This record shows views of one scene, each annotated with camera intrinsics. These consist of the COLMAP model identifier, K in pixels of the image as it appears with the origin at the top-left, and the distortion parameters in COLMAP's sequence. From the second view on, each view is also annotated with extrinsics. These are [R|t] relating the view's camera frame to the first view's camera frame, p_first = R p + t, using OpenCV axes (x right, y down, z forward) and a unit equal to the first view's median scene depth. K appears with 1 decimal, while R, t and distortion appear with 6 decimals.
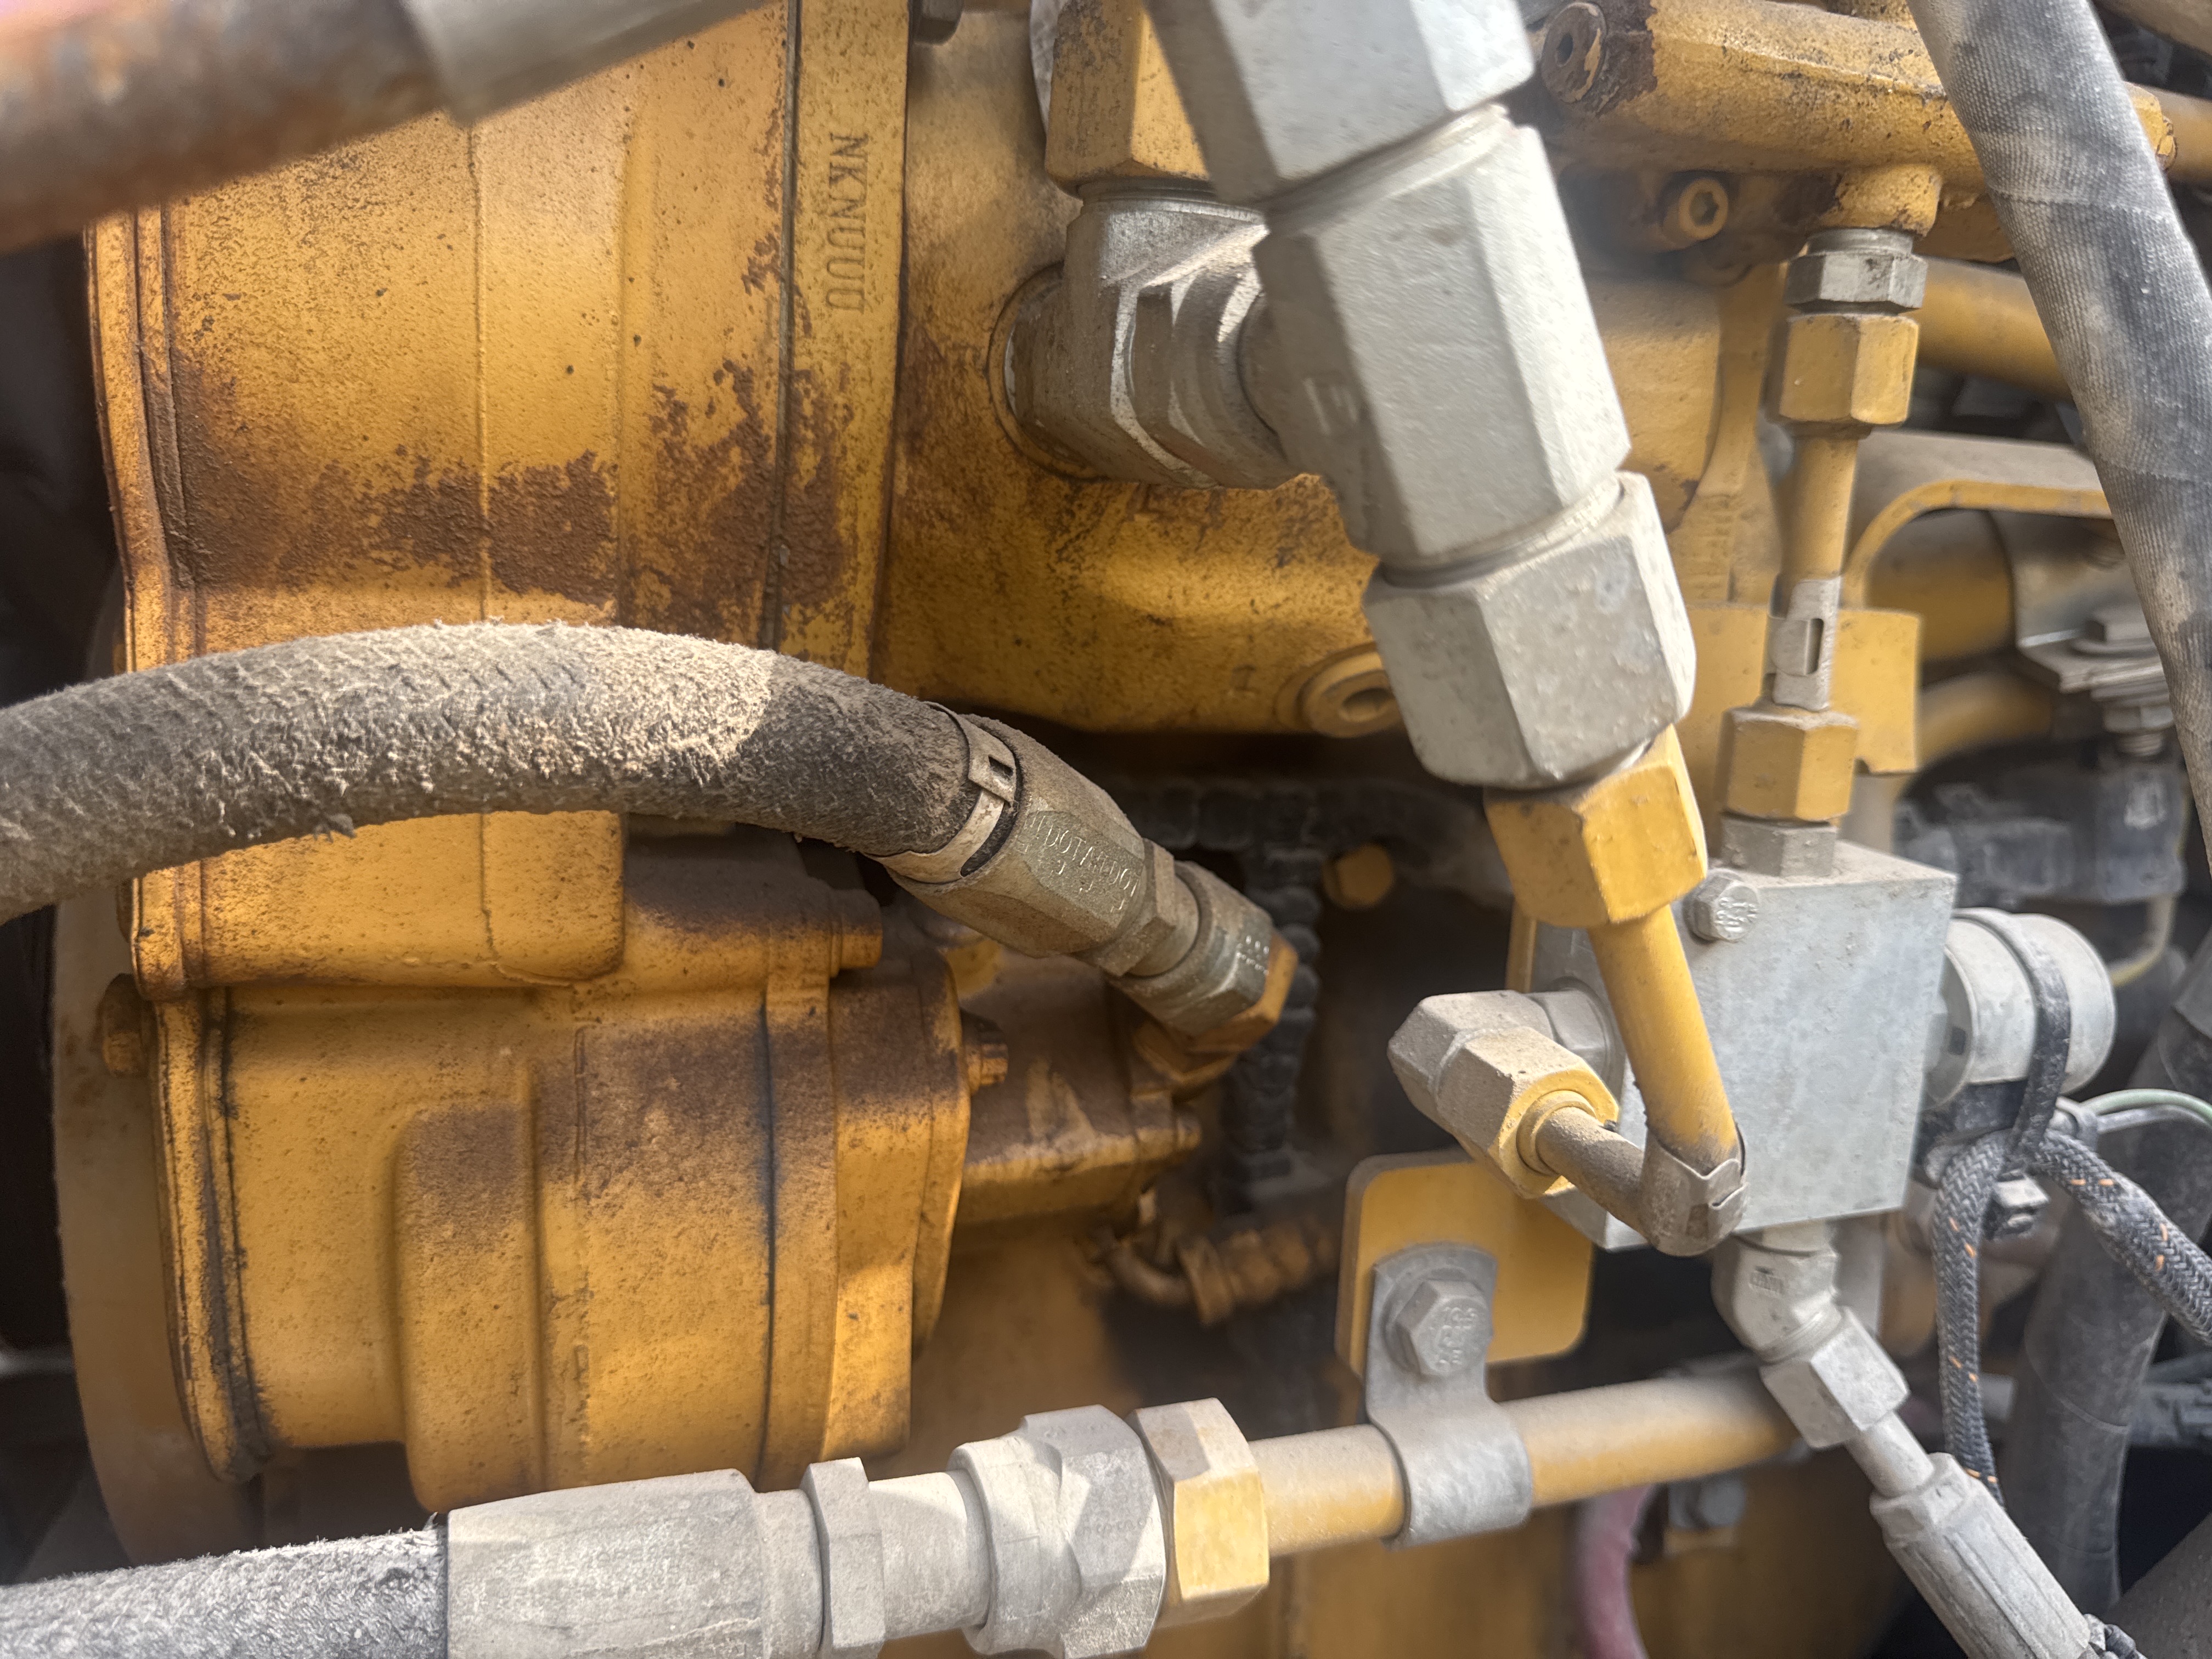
lens RADIAL K [[1572.0, 0, 1106.0], [0, 1572.0, 829.5], [0, 0, 1]] dist [-0.019377, -0.010458]
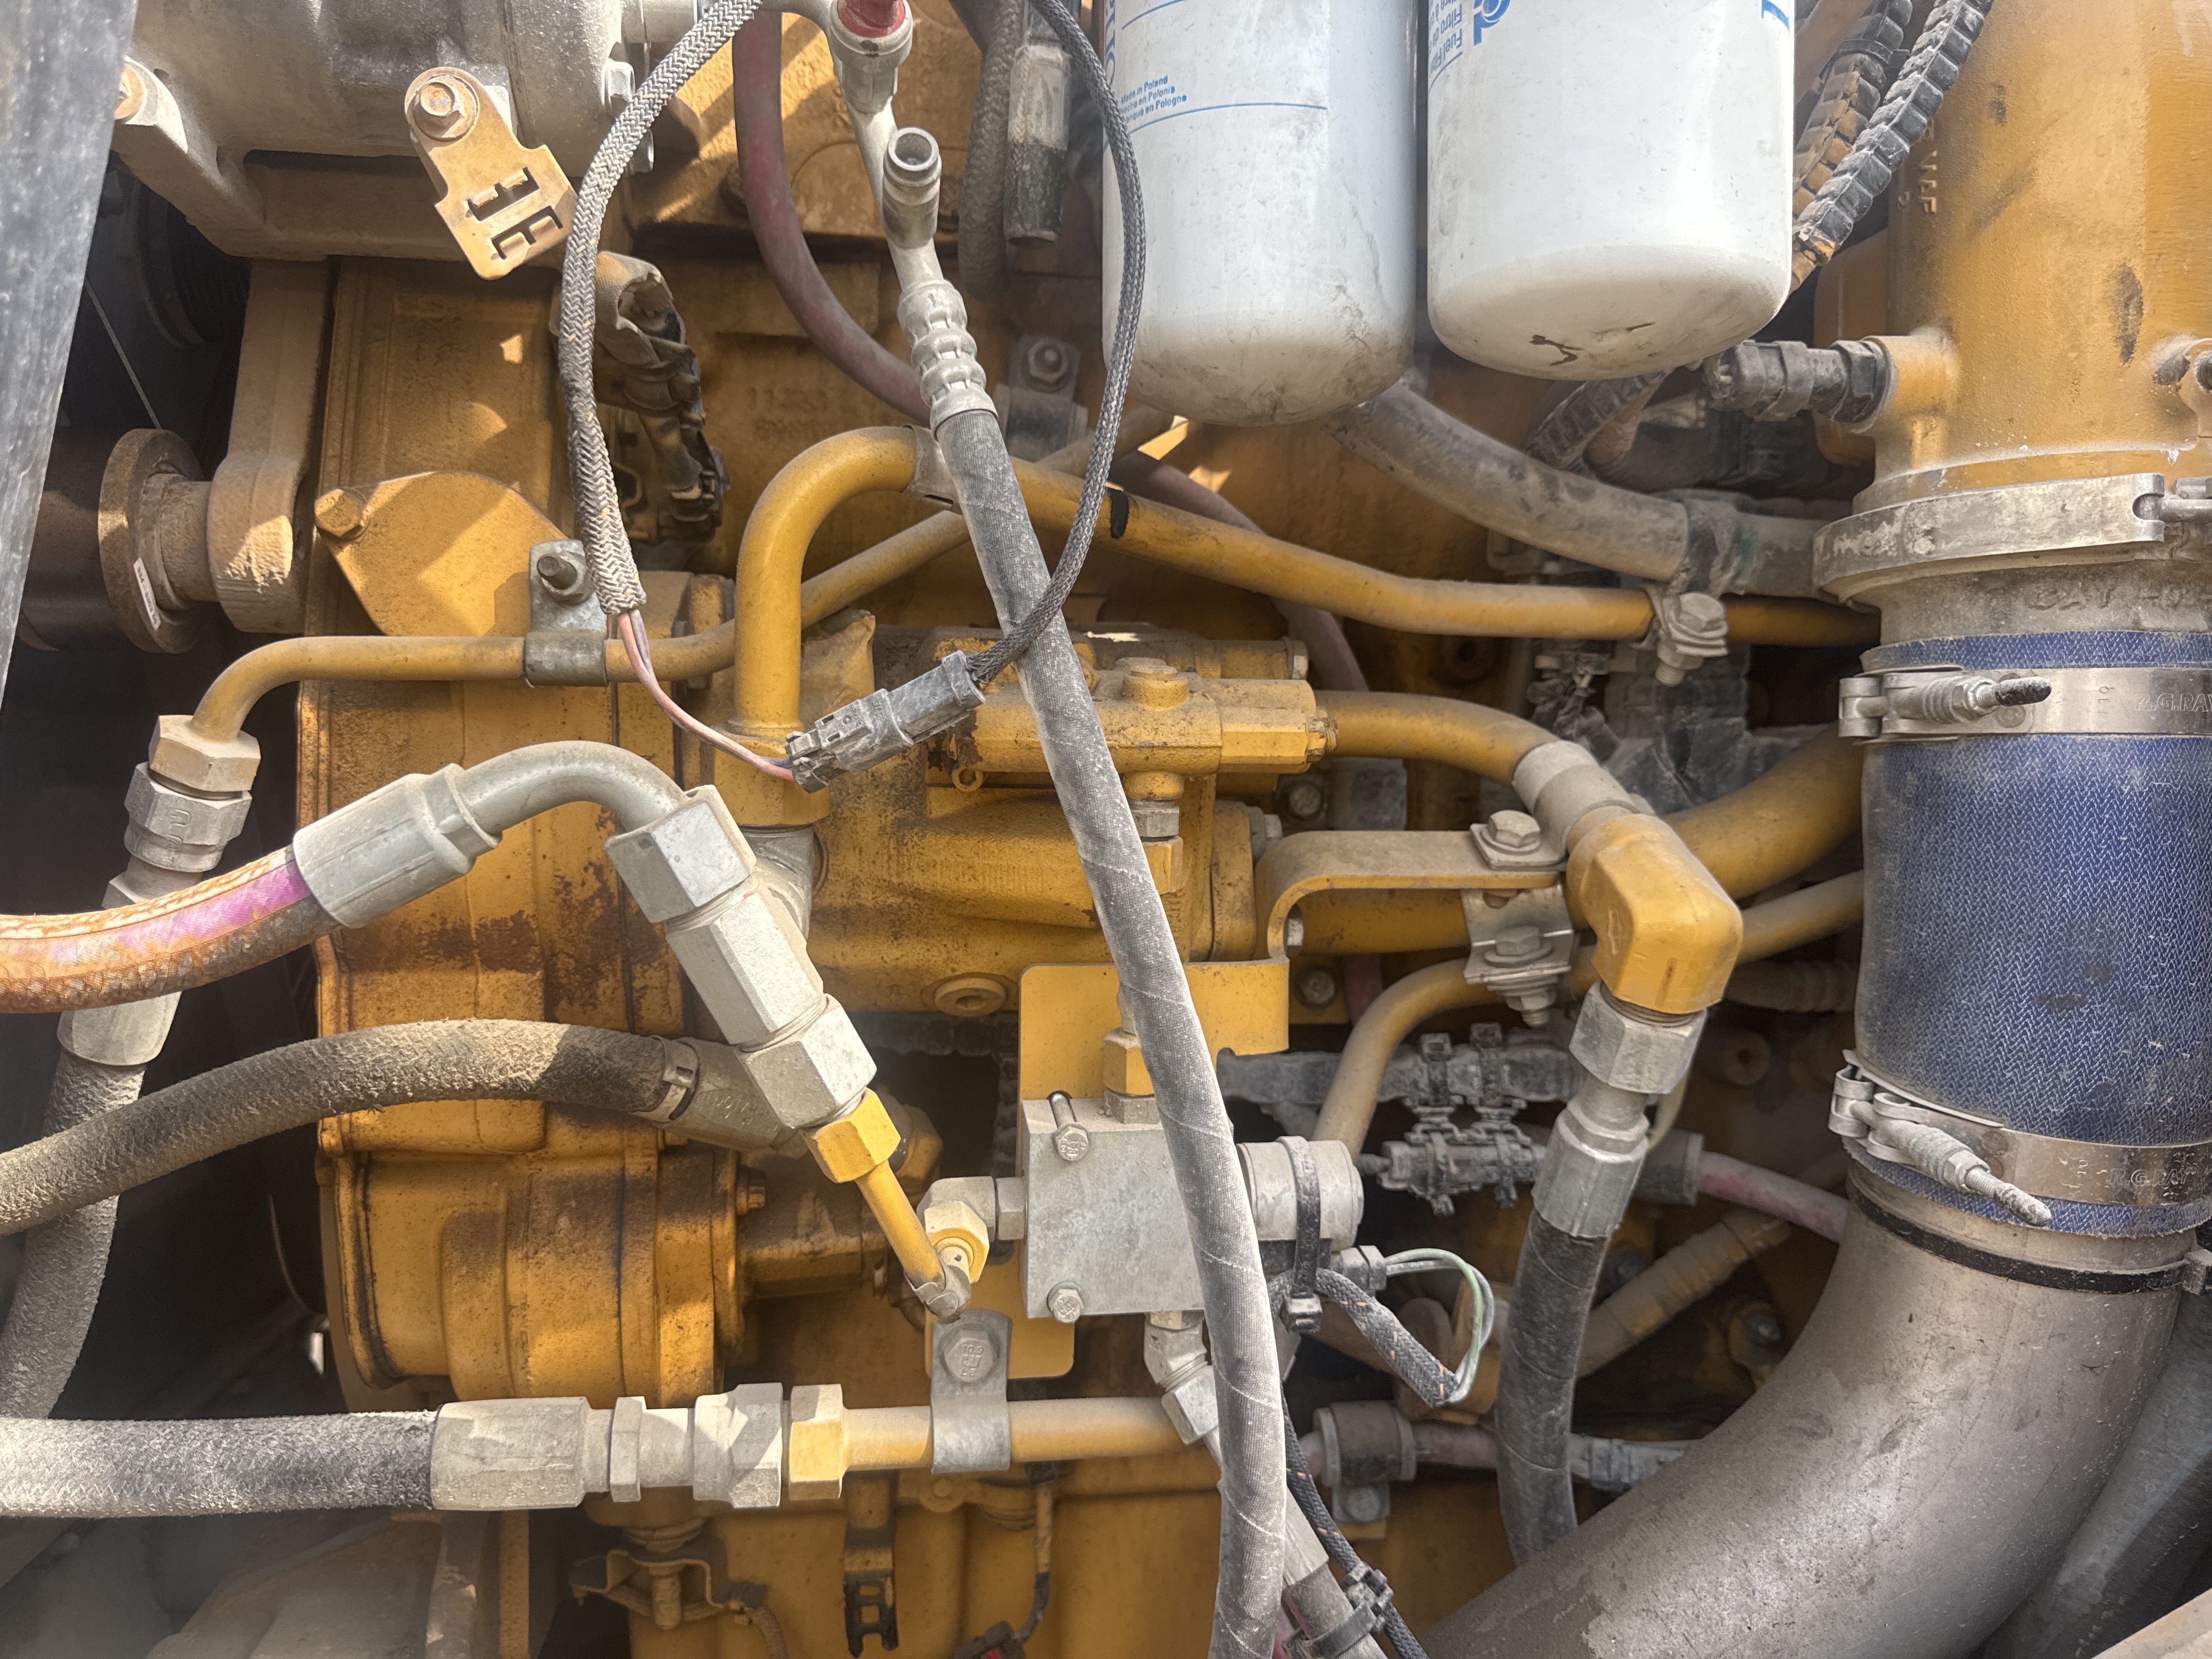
lens RADIAL K [[1566.2, 0, 1142.5], [0, 1566.2, 828.6], [0, 0, 1]] dist [-0.008377, -0.015443]
pose [[0.983555, 0.013602, -0.180099, 0.820728], [-0.017048, 0.999700, -0.017601, -0.304901], [0.179805, 0.020382, 0.983491, -0.874198]]
